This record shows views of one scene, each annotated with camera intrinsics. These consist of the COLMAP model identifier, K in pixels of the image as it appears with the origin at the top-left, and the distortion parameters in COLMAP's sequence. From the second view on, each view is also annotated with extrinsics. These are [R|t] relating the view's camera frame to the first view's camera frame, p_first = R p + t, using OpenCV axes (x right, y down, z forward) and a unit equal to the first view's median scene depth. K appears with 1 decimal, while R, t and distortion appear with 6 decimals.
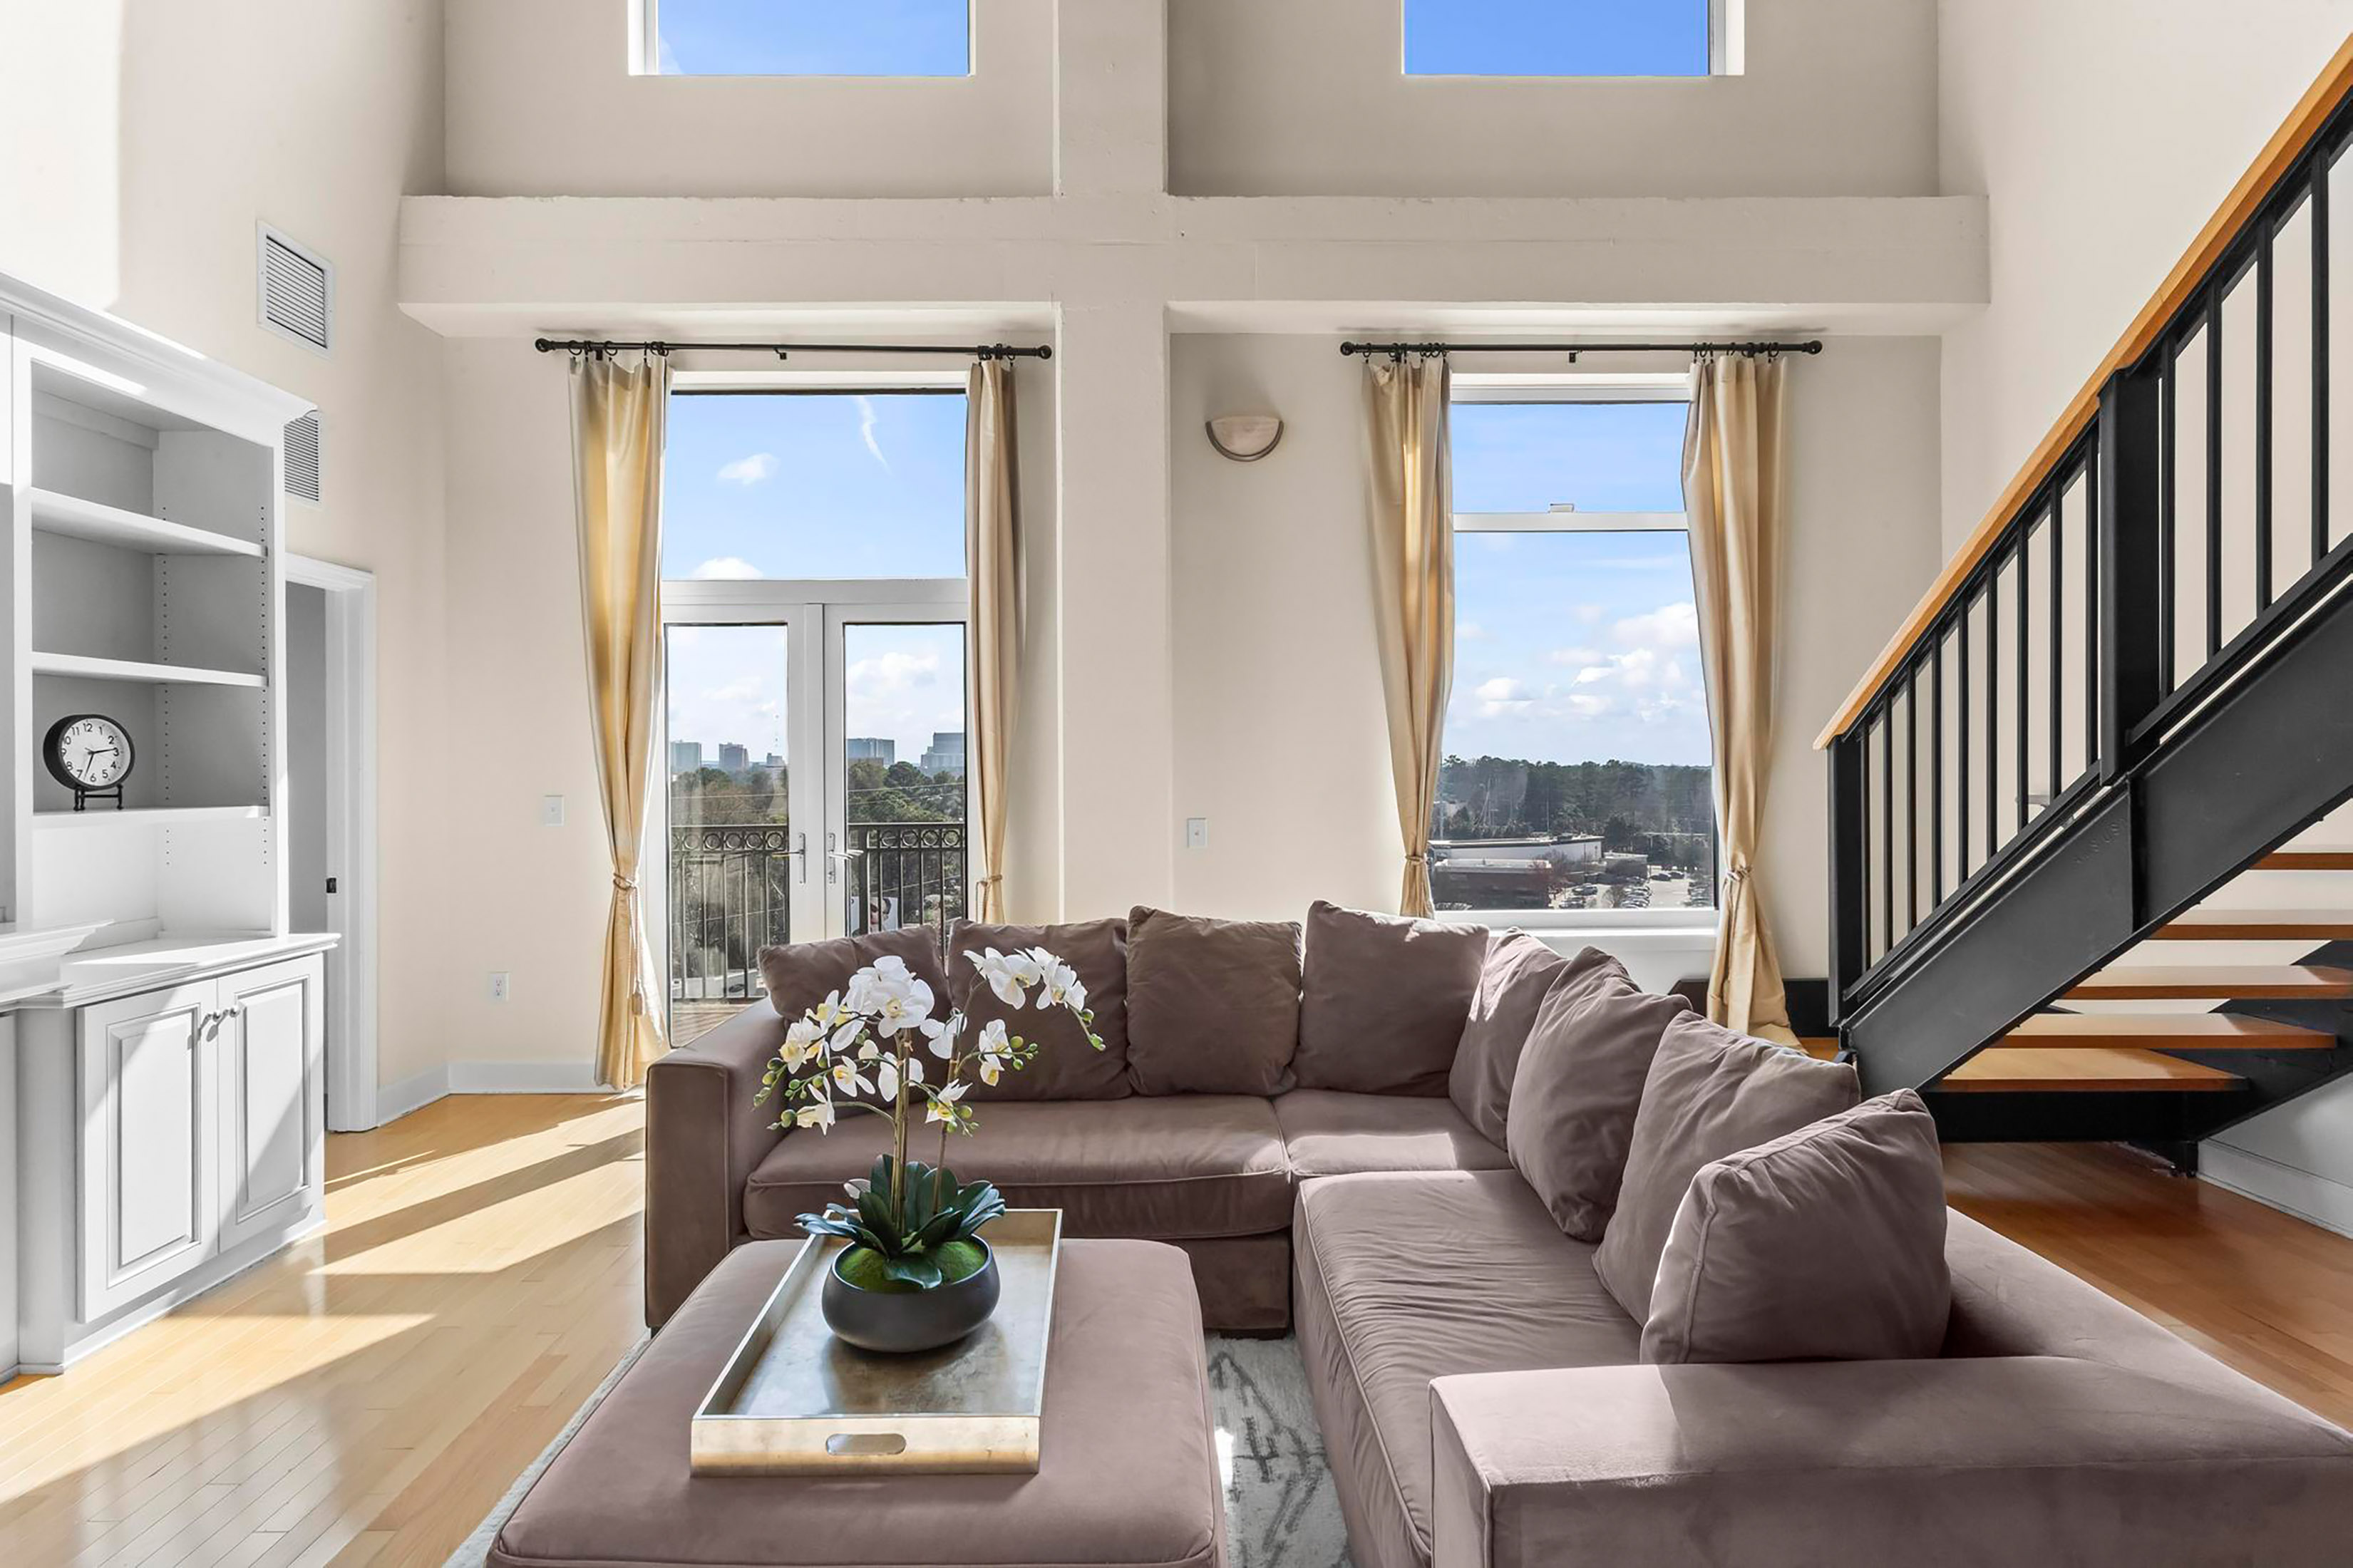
lens RADIAL K [[1132.7, 0, 1165.2], [0, 1132.7, 770.1], [0, 0, 1]] dist [-0.002414, 0.000458]
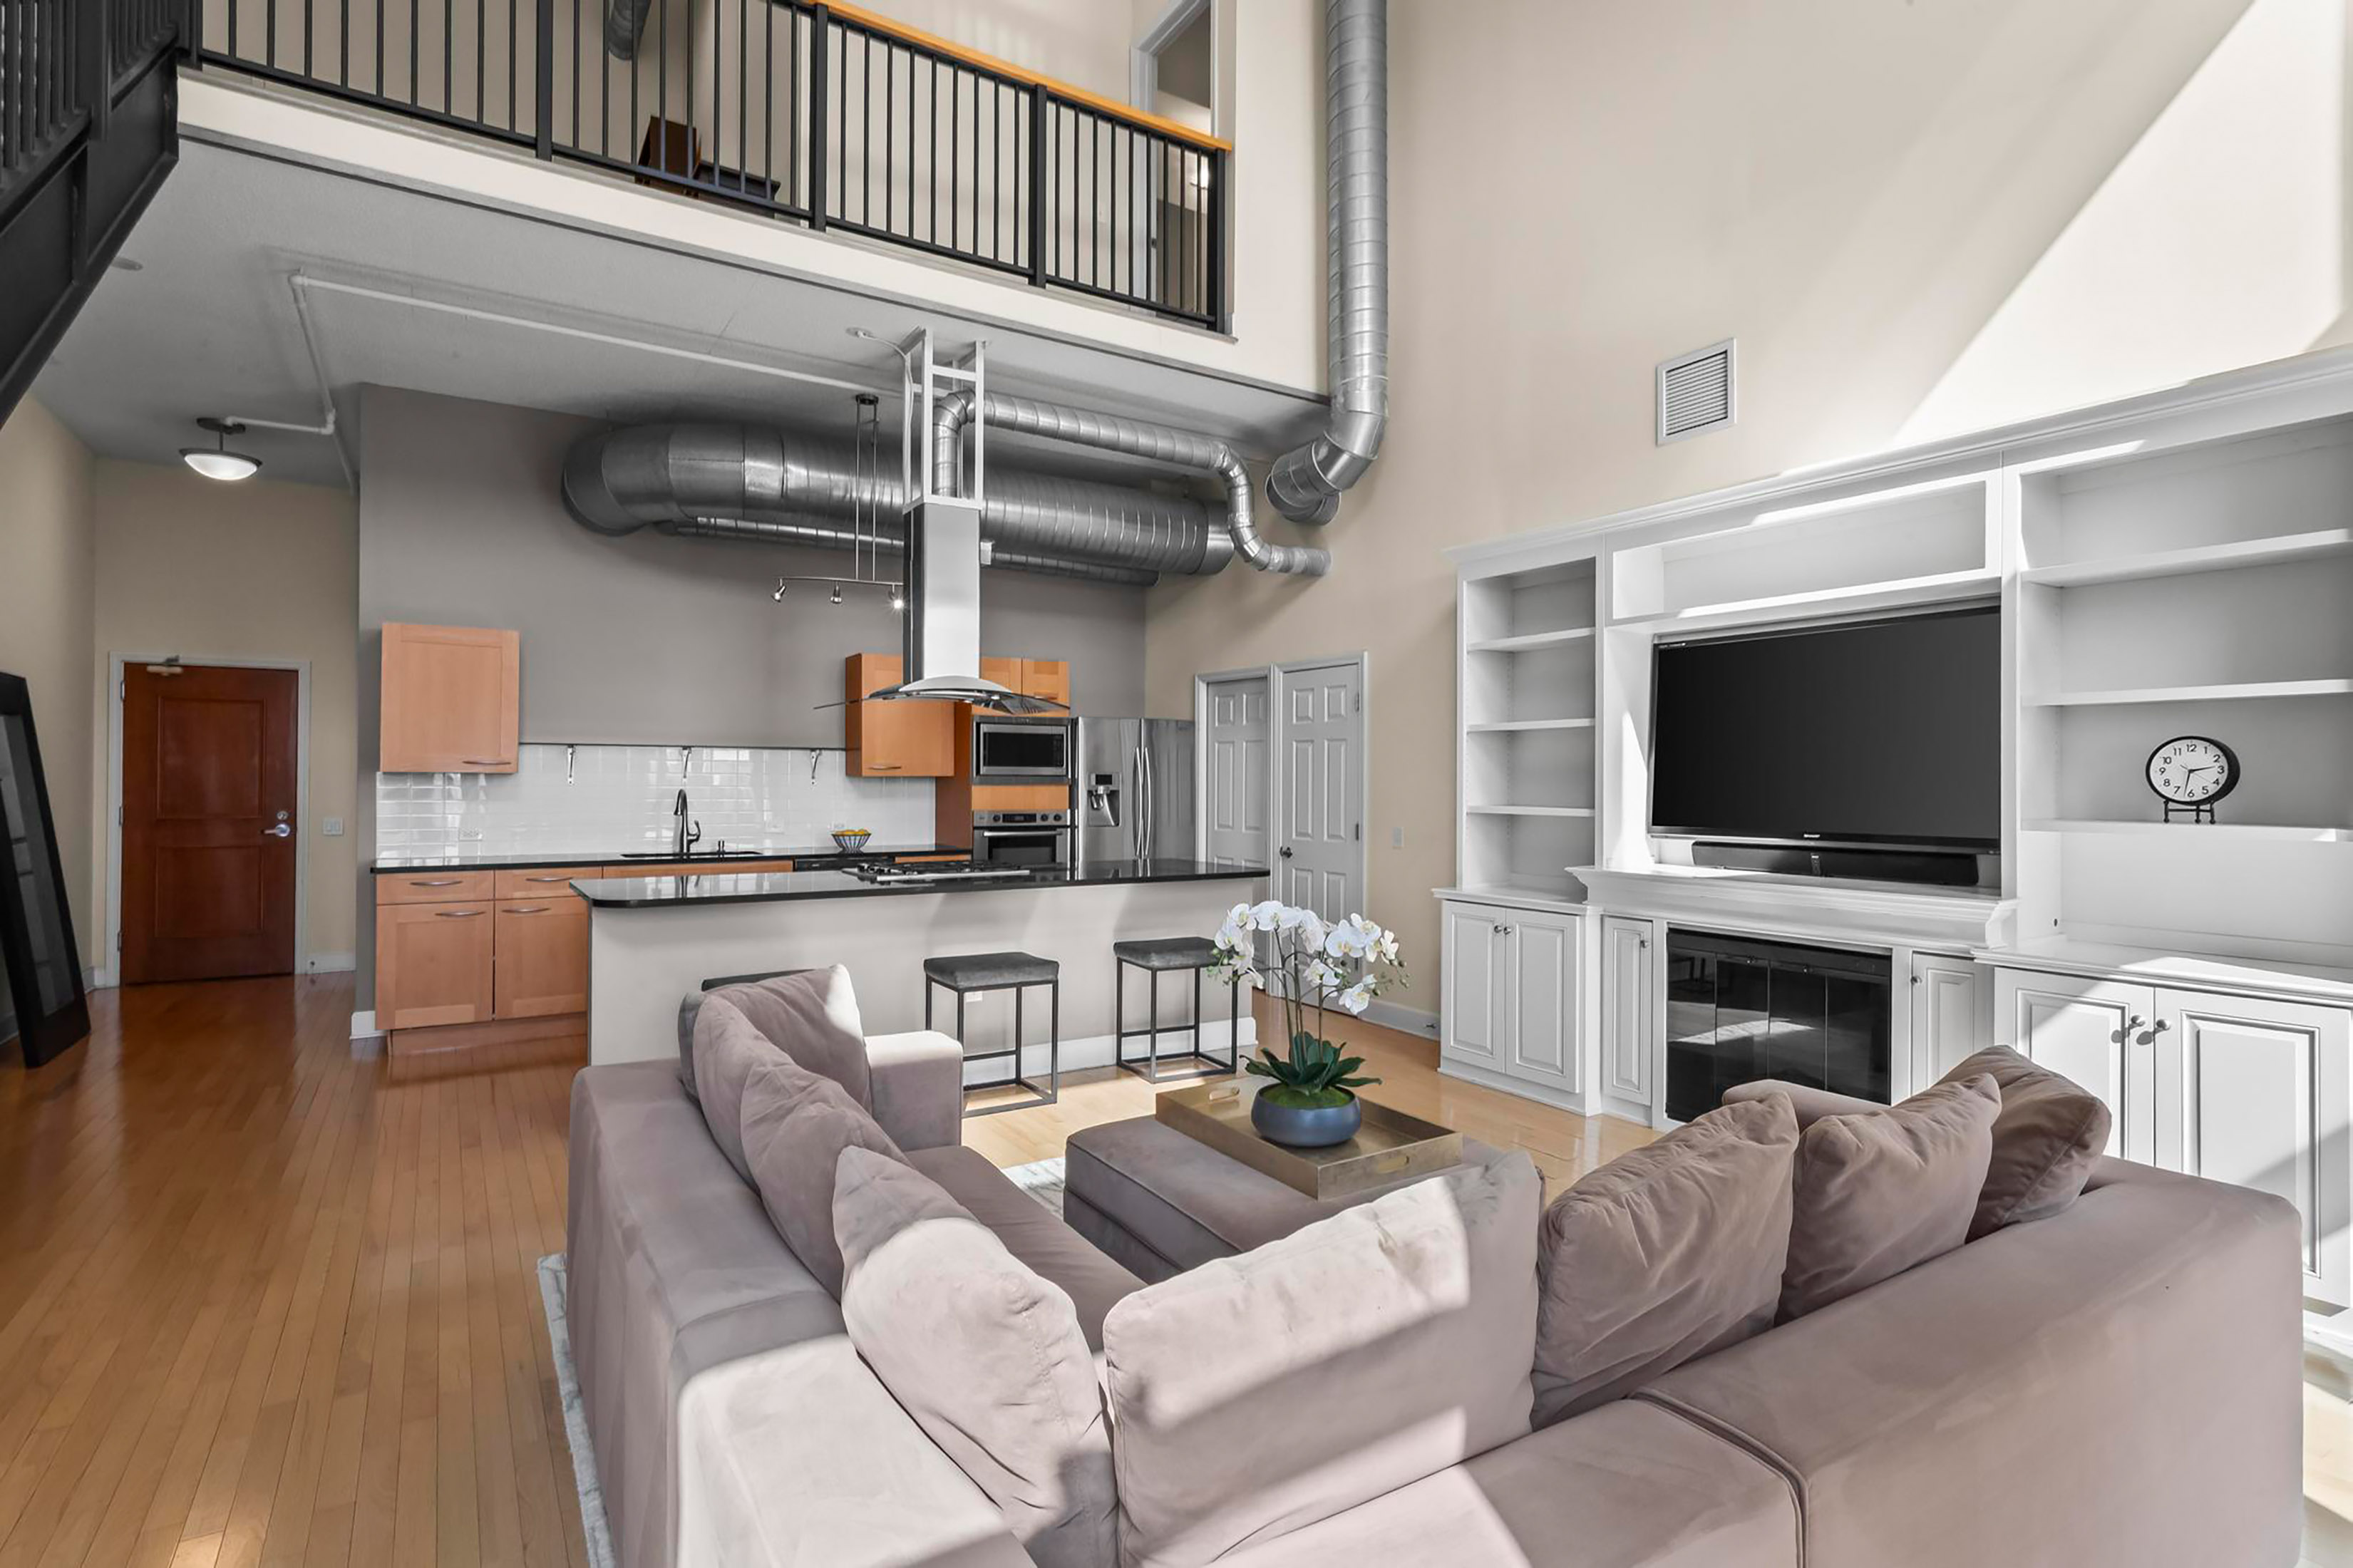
lens RADIAL K [[1132.7, 0, 1165.2], [0, 1132.7, 770.1], [0, 0, 1]] dist [-0.002414, 0.000458]
pose [[-0.856801, -0.002829, -0.515639, 0.307253], [0.000059, 0.999984, -0.005585, -0.006534], [0.515647, -0.004816, -0.856787, 0.916613]]
